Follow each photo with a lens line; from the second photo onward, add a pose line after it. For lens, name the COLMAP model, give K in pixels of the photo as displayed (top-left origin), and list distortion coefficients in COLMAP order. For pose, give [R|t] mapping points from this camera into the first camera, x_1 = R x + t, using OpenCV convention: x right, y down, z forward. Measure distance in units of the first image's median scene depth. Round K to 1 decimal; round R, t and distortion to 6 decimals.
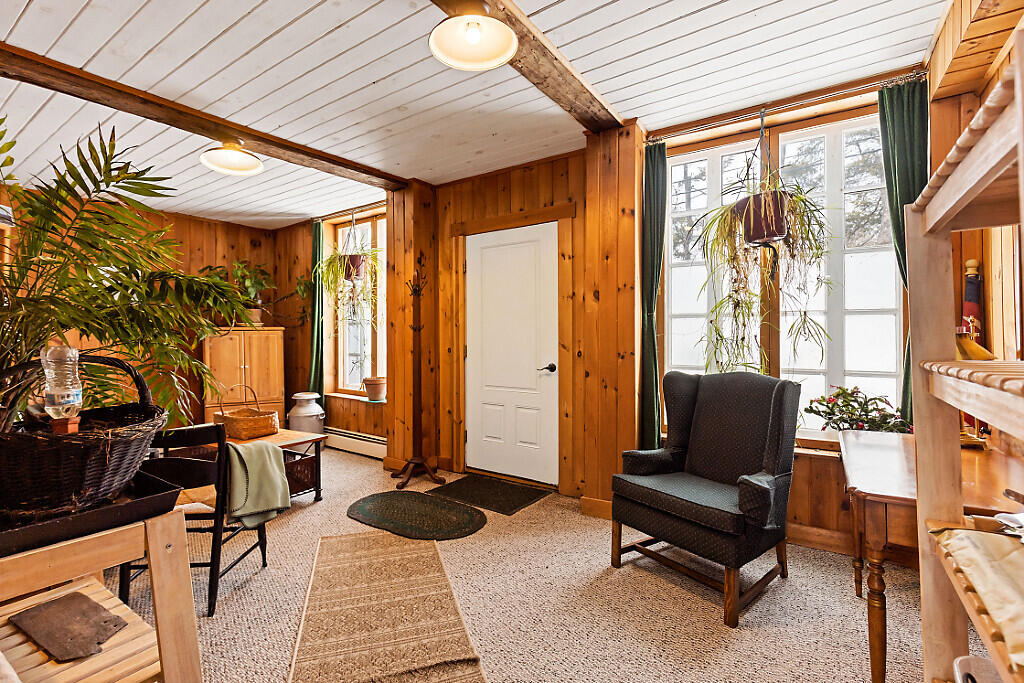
lens RADIAL K [[456.8, 0, 511.0], [0, 456.8, 338.9], [0, 0, 1]] dist [0.000882, -0.002522]
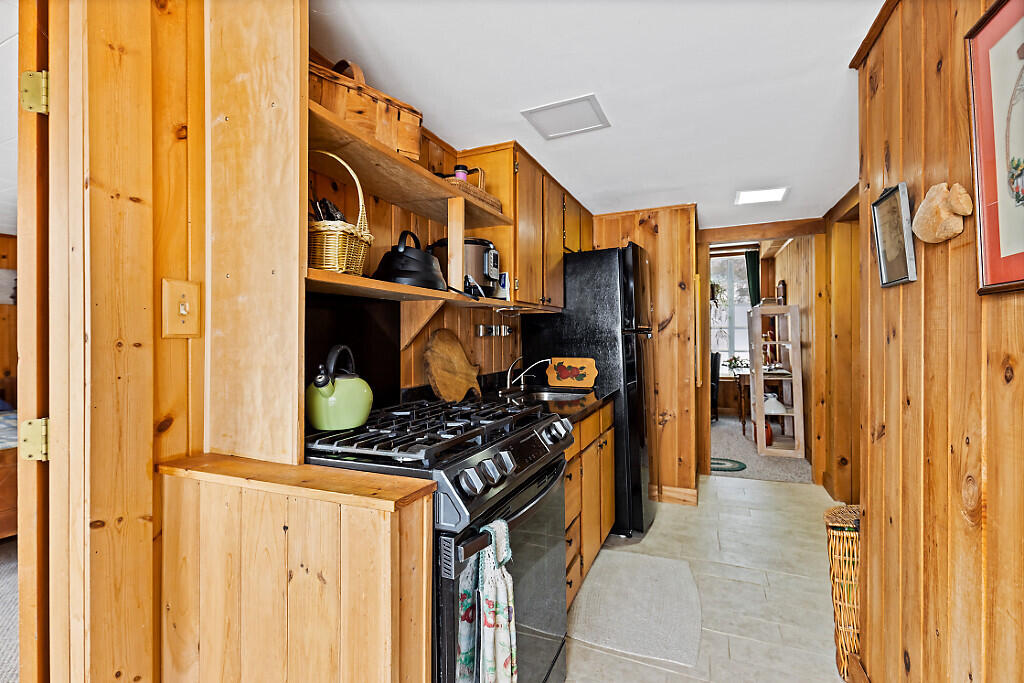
lens RADIAL K [[456.8, 0, 513.7], [0, 456.8, 337.9], [0, 0, 1]] dist [0.000882, -0.002522]
pose [[0.983606, -0.003669, 0.180293, -1.046047], [0.003198, 0.999991, 0.002900, -0.016462], [-0.180302, -0.002276, 0.983609, -1.426437]]
